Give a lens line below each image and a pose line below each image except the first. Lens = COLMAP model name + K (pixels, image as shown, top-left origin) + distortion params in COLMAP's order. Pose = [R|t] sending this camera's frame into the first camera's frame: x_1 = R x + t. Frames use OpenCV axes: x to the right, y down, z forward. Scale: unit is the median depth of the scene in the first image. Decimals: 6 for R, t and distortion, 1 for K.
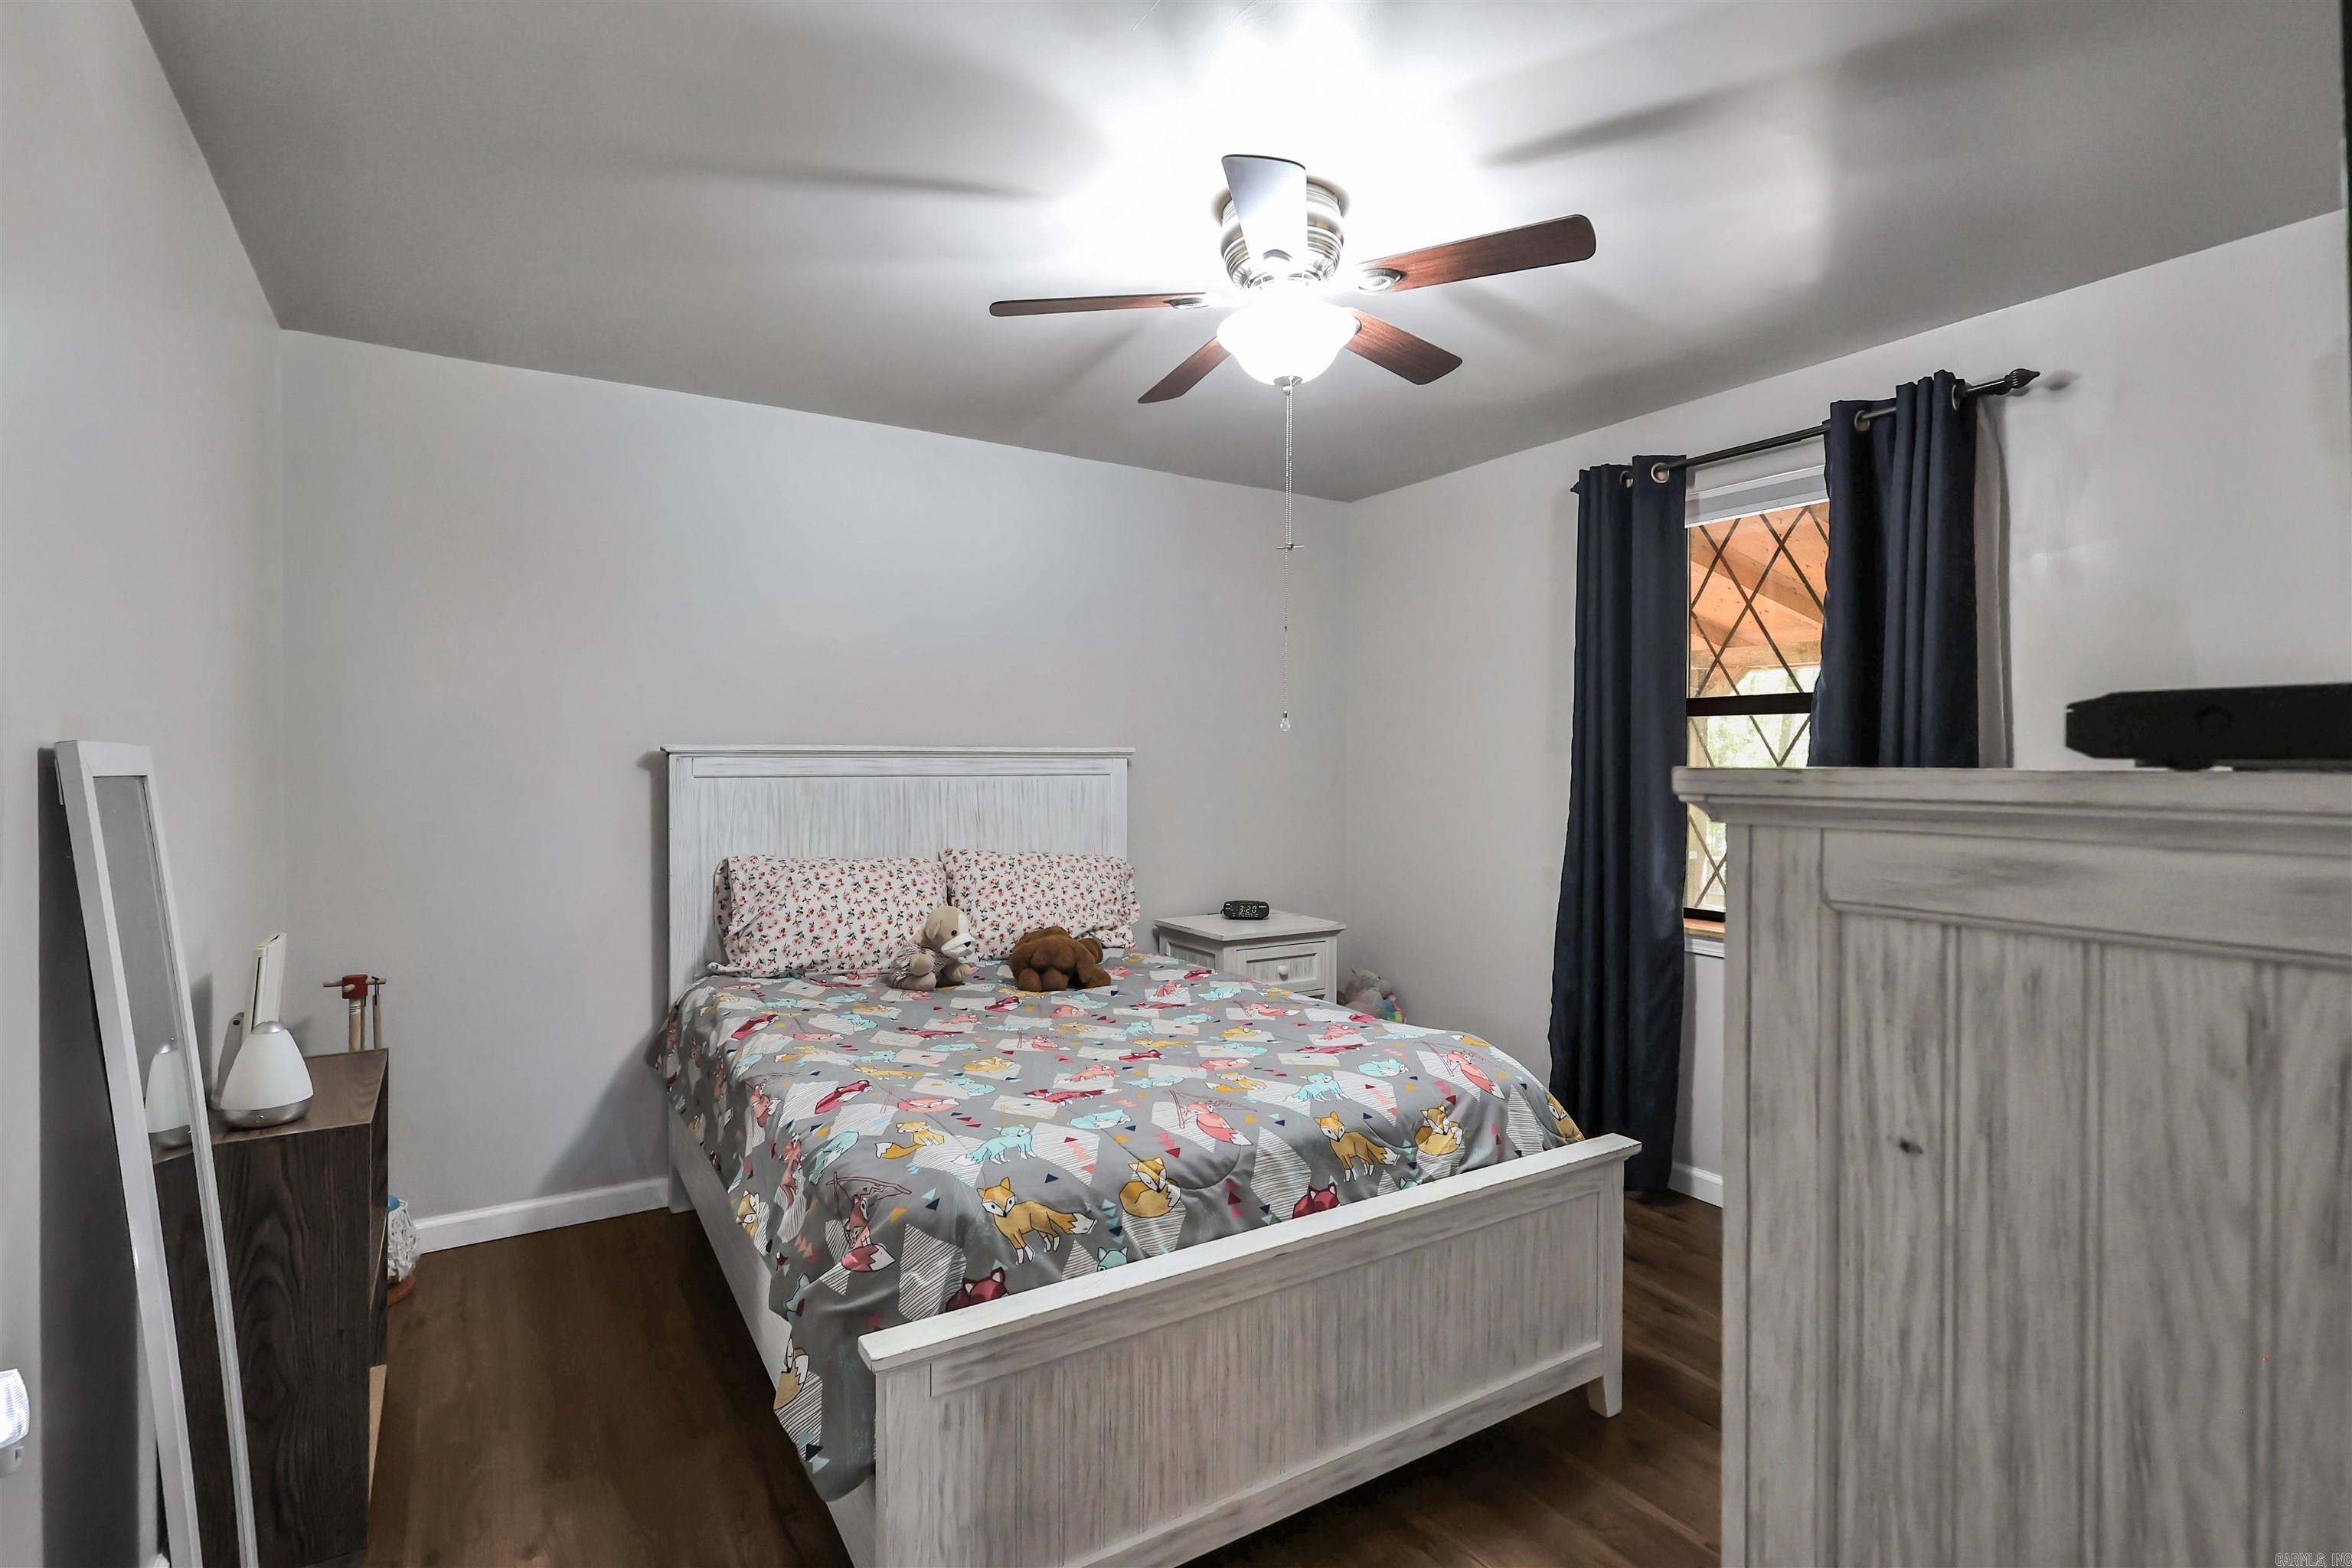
lens RADIAL K [[1124.9, 0, 1166.5], [0, 1124.9, 789.9], [0, 0, 1]] dist [0.004147, 0.001235]
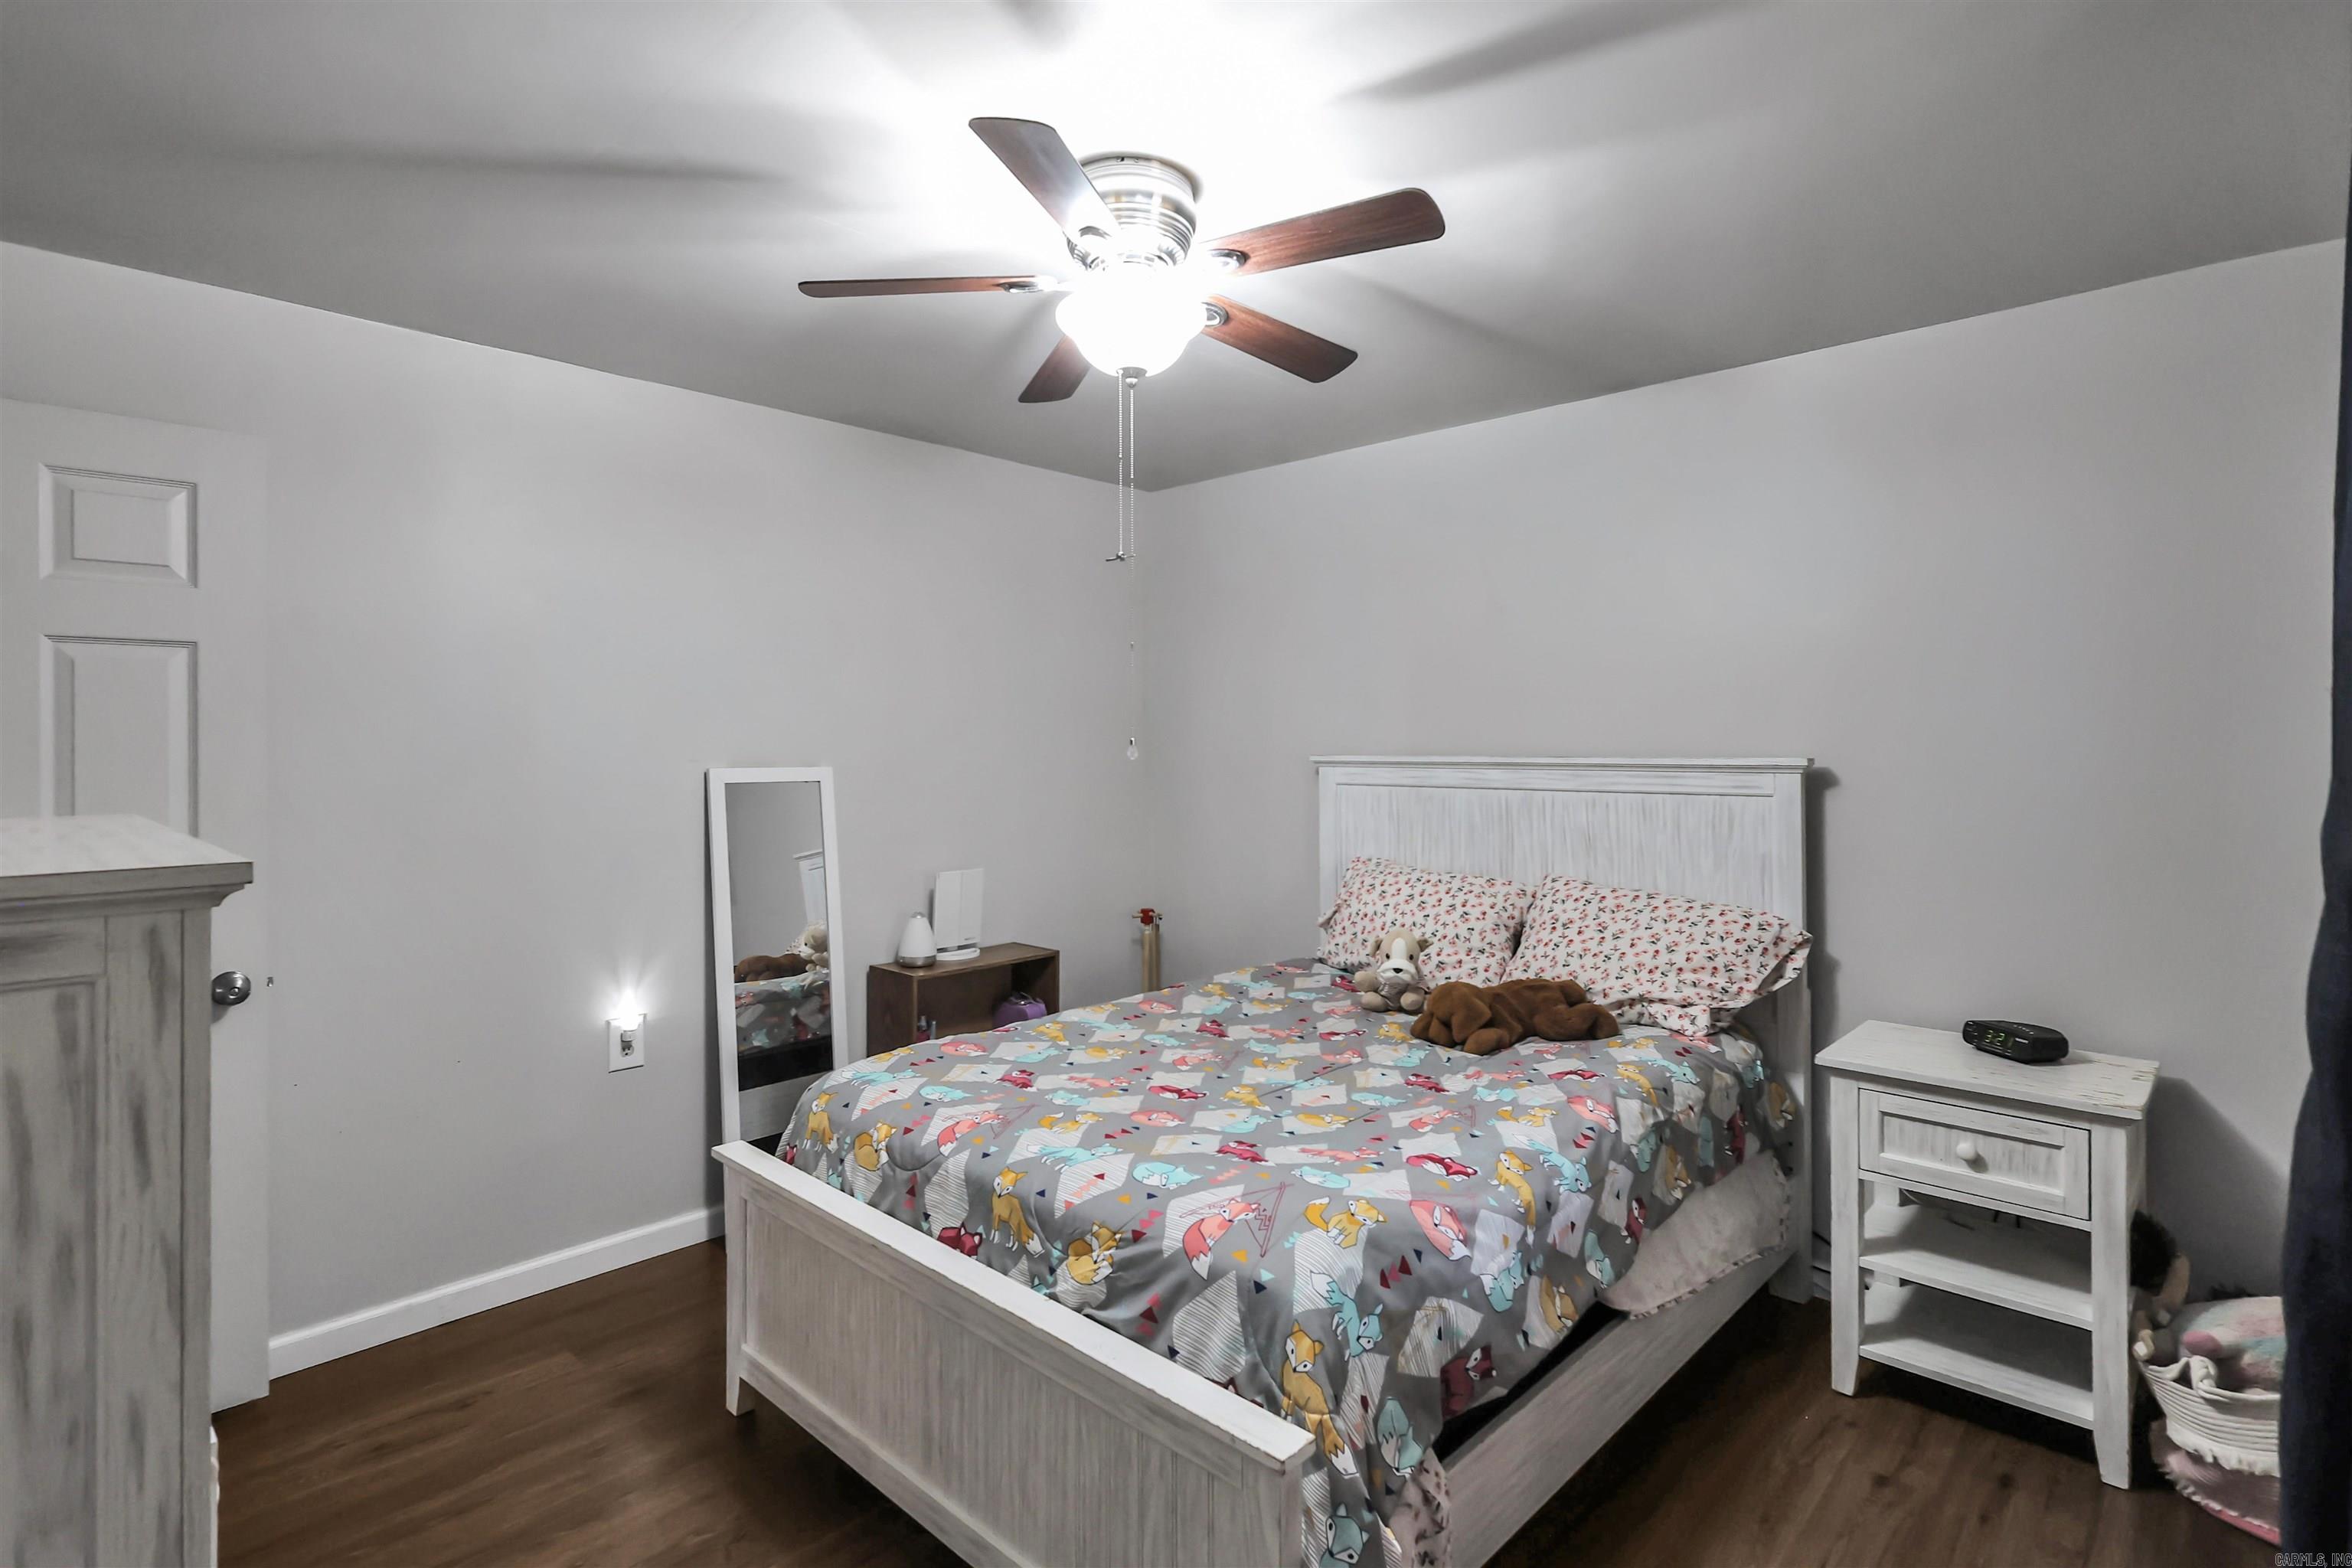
lens RADIAL K [[1232.1, 0, 1252.9], [0, 1232.1, 772.0], [0, 0, 1]] dist [0.000708, 0.001606]
pose [[0.244345, 0.024591, -0.969377, 1.110912], [-0.023750, 0.999530, 0.019370, -0.065430], [0.969398, 0.018289, 0.244814, 0.875787]]
